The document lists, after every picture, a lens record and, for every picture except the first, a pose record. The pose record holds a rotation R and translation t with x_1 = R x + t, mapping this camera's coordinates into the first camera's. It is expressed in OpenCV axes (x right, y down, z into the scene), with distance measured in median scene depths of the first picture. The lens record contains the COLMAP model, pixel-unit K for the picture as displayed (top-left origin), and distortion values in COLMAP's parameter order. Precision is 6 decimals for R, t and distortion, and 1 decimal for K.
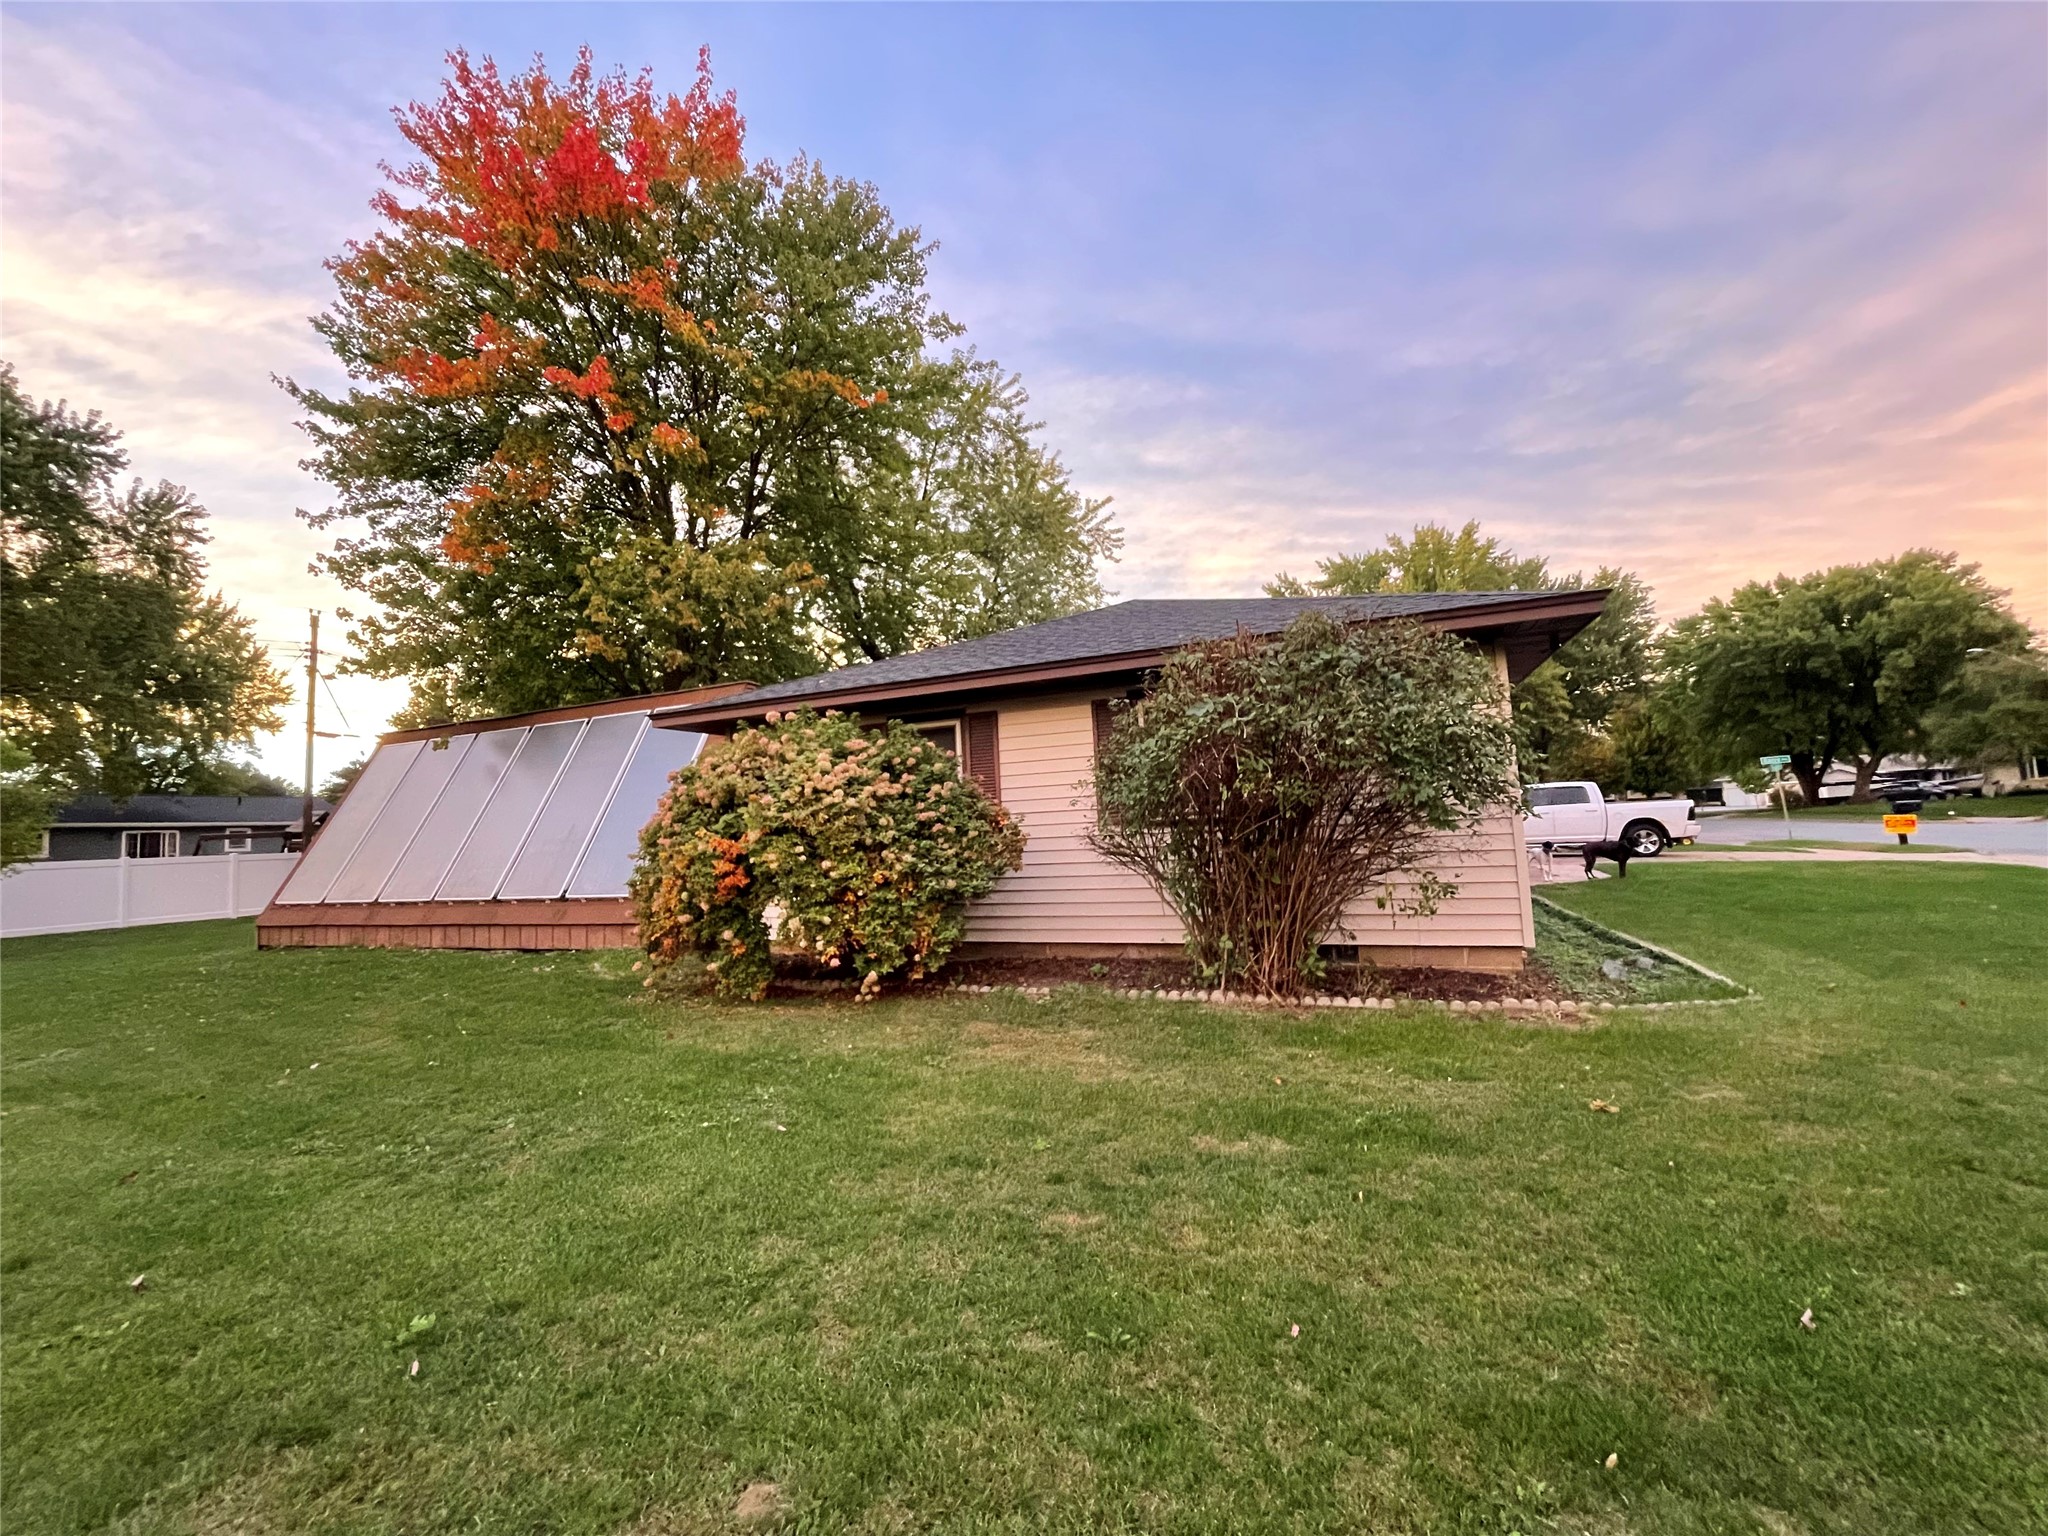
lens RADIAL K [[827.8, 0, 1018.4], [0, 827.8, 769.0], [0, 0, 1]] dist [-0.000115, -0.000108]
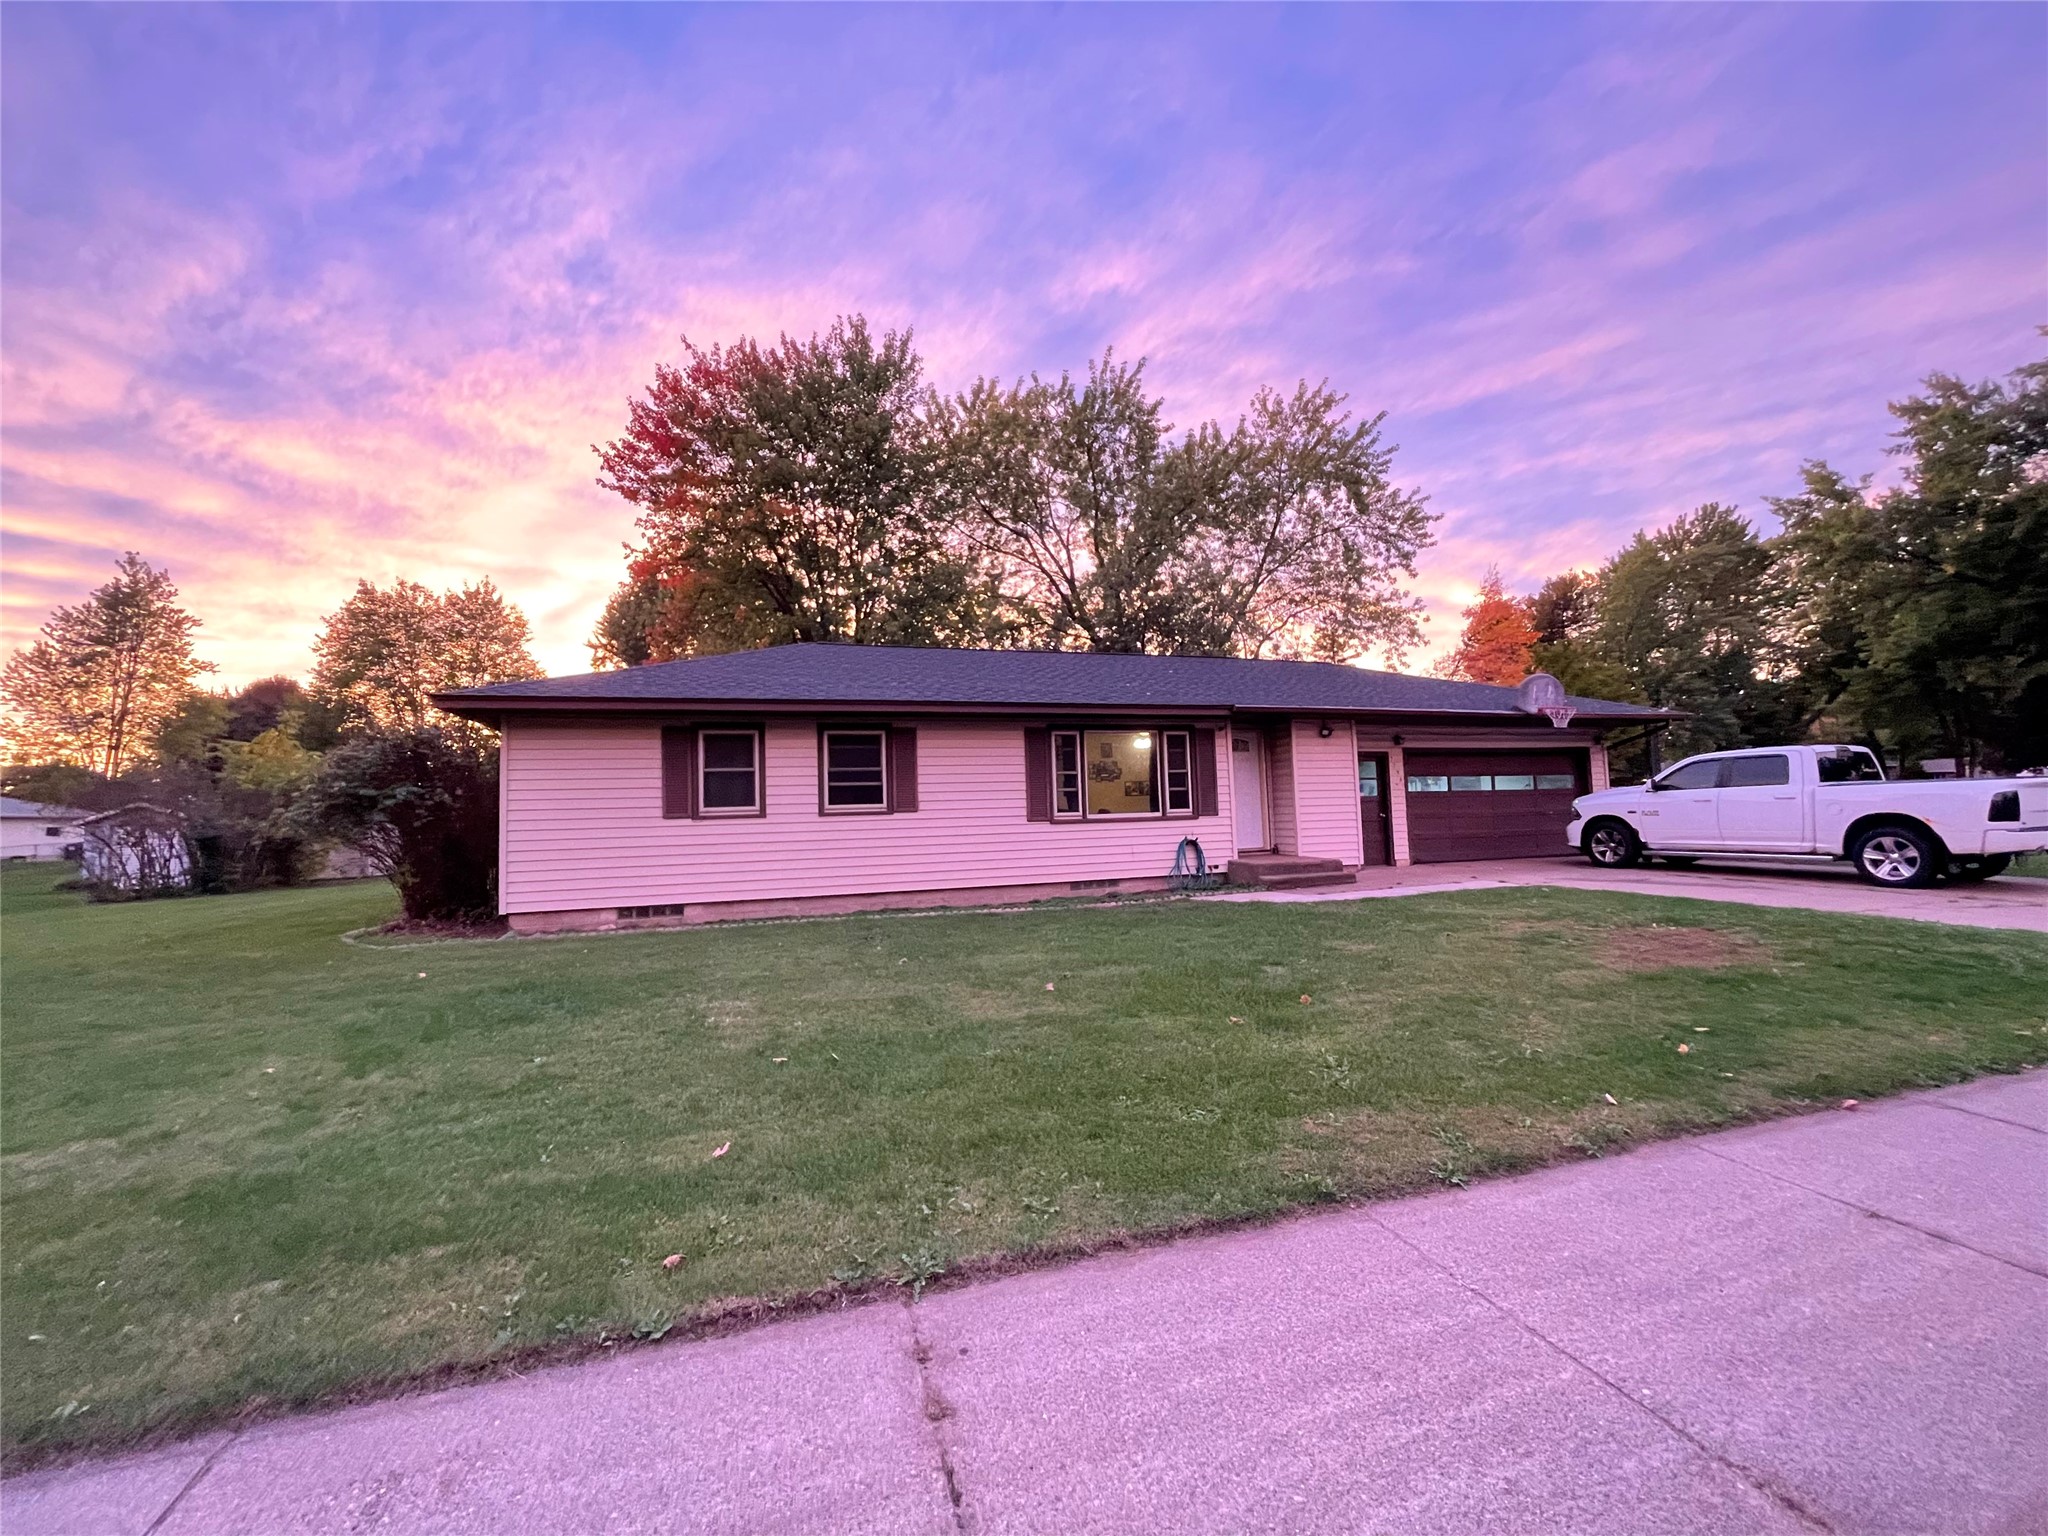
lens RADIAL K [[829.3, 0, 1021.0], [0, 829.3, 765.8], [0, 0, 1]] dist [-0.000937, -0.000515]
pose [[0.650802, -0.021315, -0.758948, 0.353968], [0.056669, 0.998181, 0.020560, -0.005747], [0.757129, -0.056389, 0.650827, 0.108101]]
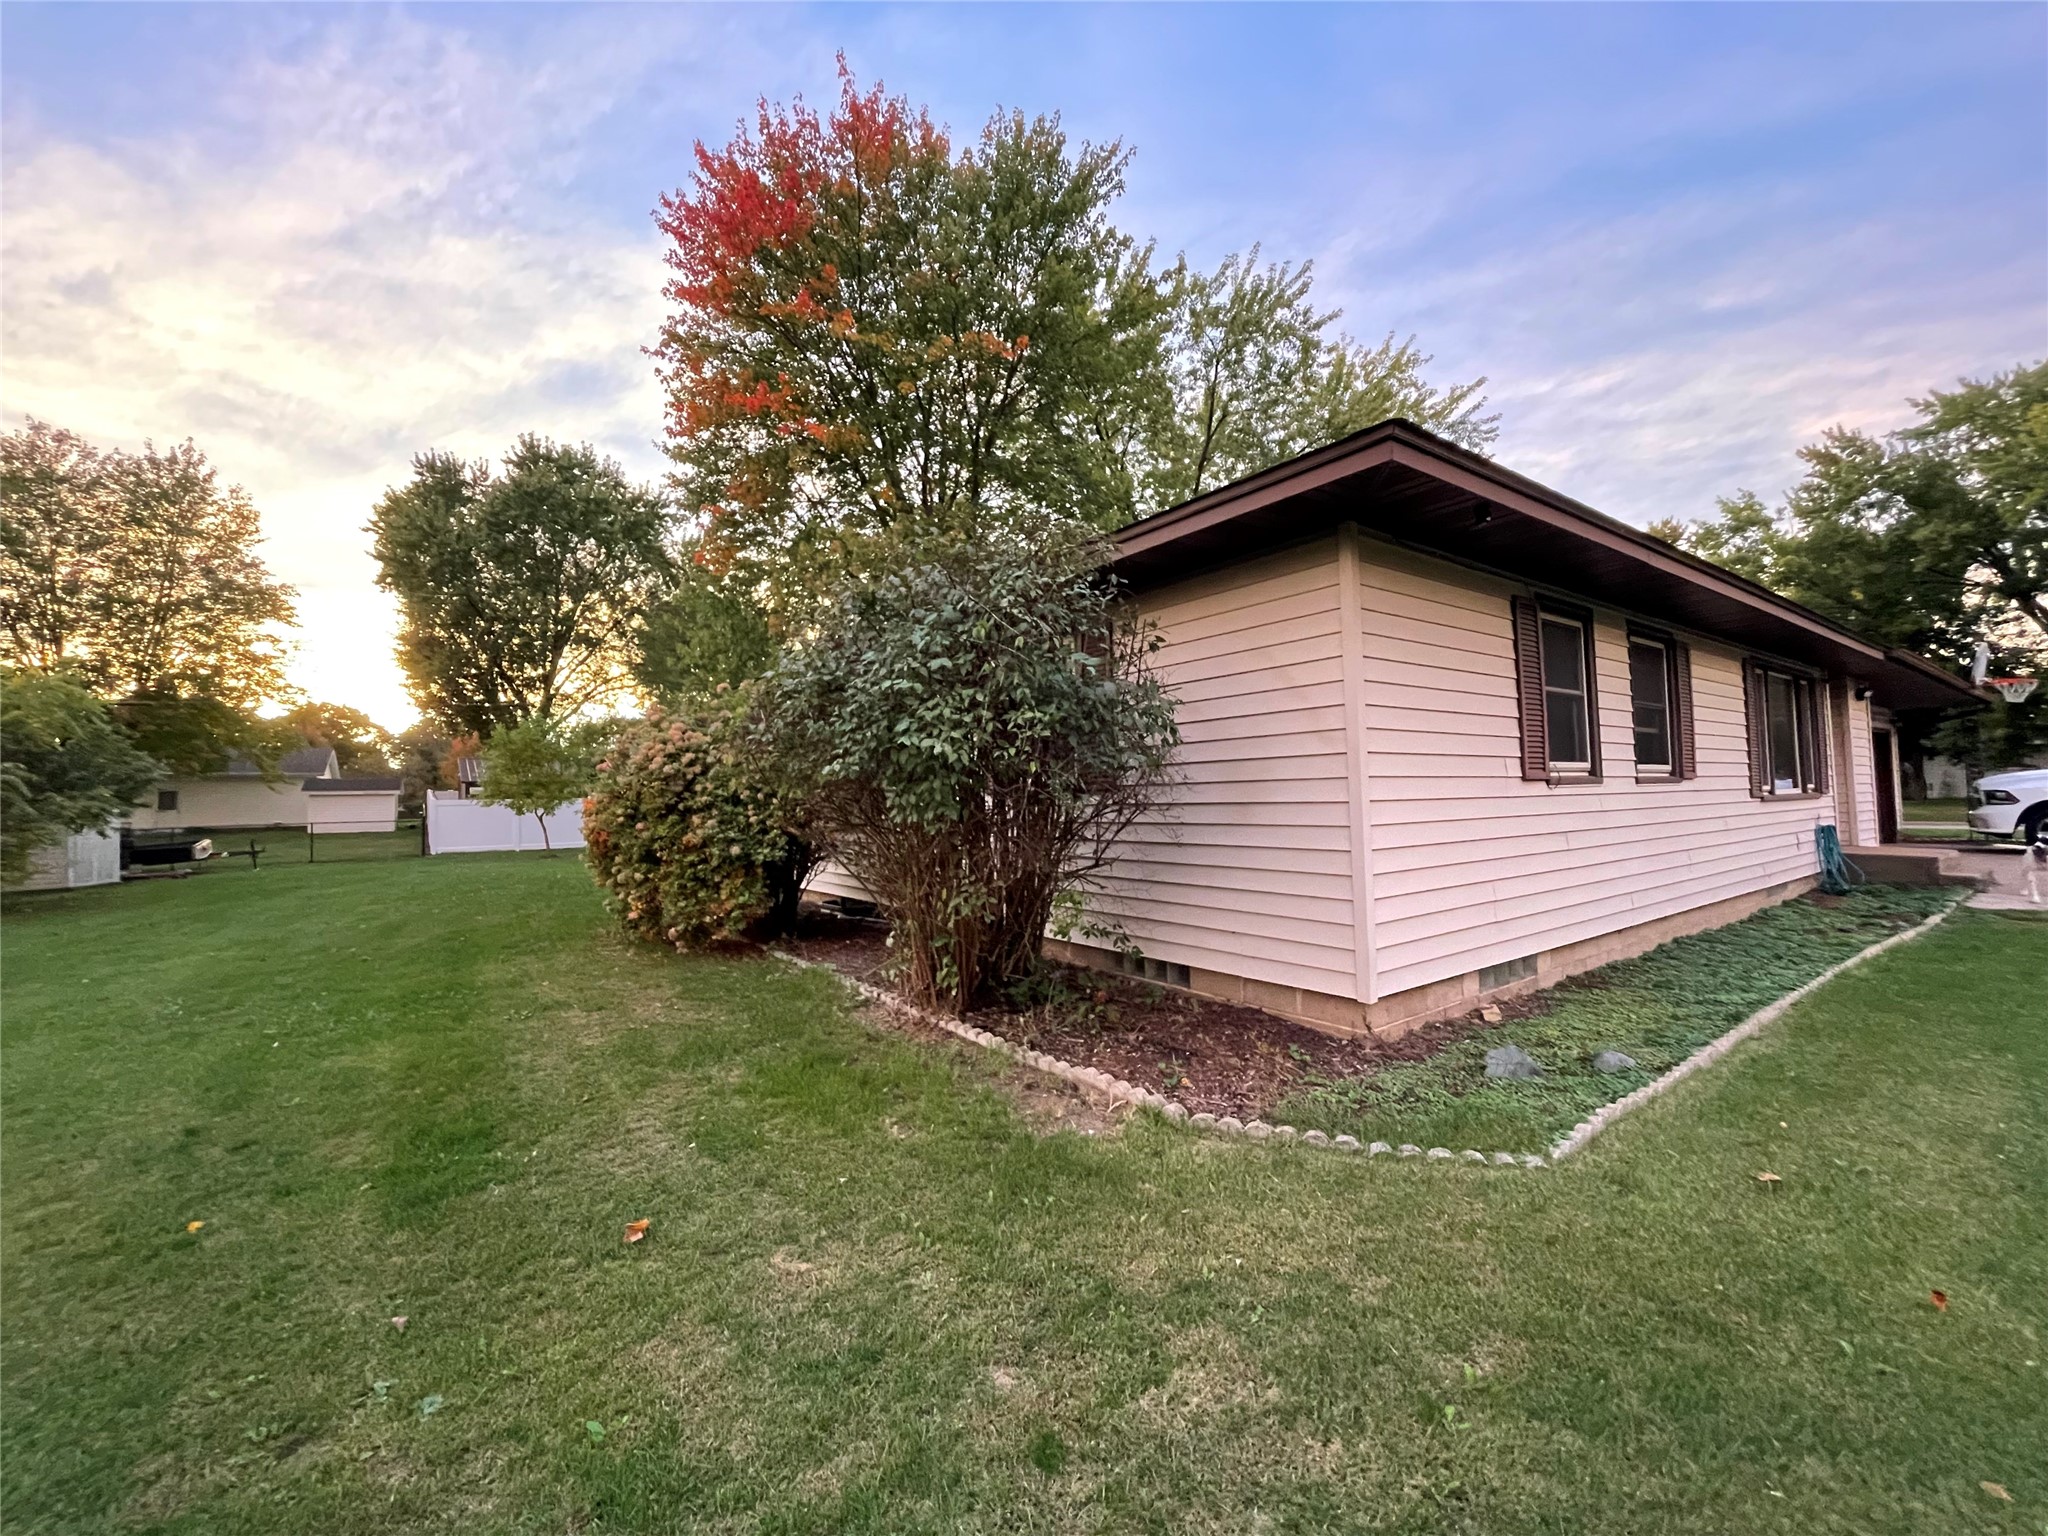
lens RADIAL K [[827.7, 0, 1020.6], [0, 827.7, 764.5], [0, 0, 1]] dist [-0.002225, -0.000318]
pose [[0.853730, 0.006202, -0.520678, 0.103976], [0.020354, 0.998767, 0.045269, -0.000512], [0.520317, -0.049246, 0.852552, 0.047228]]
